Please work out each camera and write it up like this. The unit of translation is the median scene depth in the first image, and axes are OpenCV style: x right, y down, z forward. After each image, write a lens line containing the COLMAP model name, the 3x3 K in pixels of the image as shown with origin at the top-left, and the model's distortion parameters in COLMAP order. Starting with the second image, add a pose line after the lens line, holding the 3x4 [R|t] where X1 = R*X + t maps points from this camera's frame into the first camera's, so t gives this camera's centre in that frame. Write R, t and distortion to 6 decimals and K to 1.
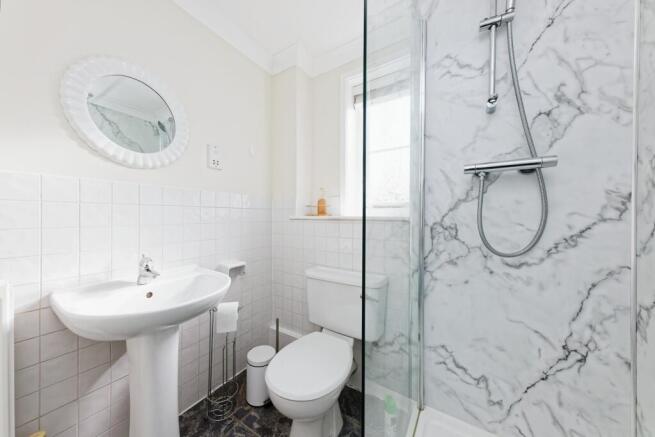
lens RADIAL K [[235.3, 0, 332.2], [0, 235.3, 218.6], [0, 0, 1]] dist [0.010256, -0.001194]
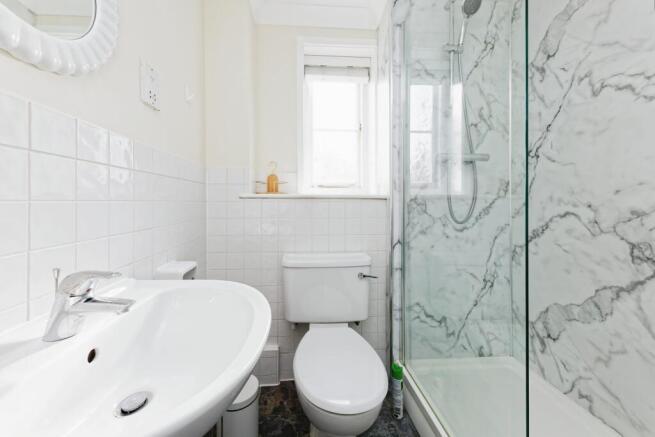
lens RADIAL K [[235.3, 0, 322.9], [0, 235.3, 202.9], [0, 0, 1]] dist [0.010256, -0.001194]
pose [[0.793107, -0.003270, 0.609074, -0.698752], [0.005535, 0.999983, -0.001839, 0.037471], [-0.609057, 0.004829, 0.793112, 0.383225]]
